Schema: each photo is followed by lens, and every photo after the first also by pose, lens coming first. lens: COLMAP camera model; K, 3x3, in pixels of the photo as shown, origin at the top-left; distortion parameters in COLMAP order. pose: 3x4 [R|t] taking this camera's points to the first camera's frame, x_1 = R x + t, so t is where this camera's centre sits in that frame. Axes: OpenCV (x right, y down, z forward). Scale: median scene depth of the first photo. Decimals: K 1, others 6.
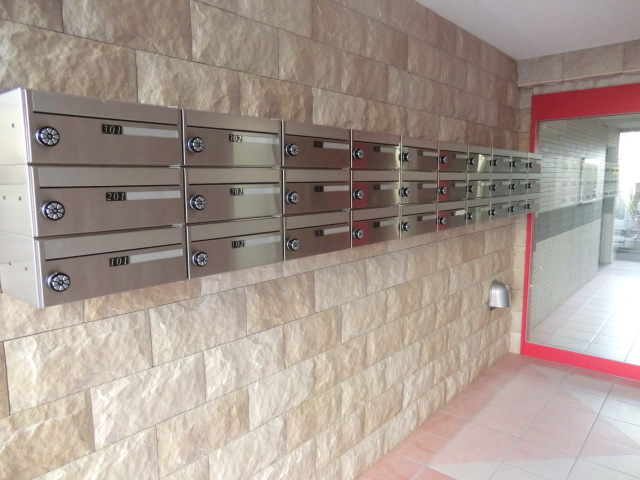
lens RADIAL K [[465.5, 0, 320.0], [0, 465.5, 240.0], [0, 0, 1]] dist [-0.003106, 0.002214]
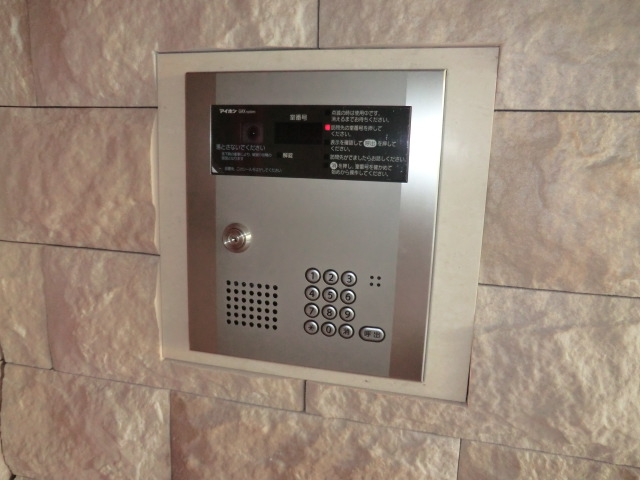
lens RADIAL K [[465.5, 0, 320.0], [0, 465.5, 240.0], [0, 0, 1]] dist [-0.003106, 0.002214]
pose [[-0.806027, 0.069146, -0.587826, -0.425794], [0.110171, -0.958269, -0.263787, -0.262028], [-0.581535, -0.277381, 0.764772, 0.446731]]
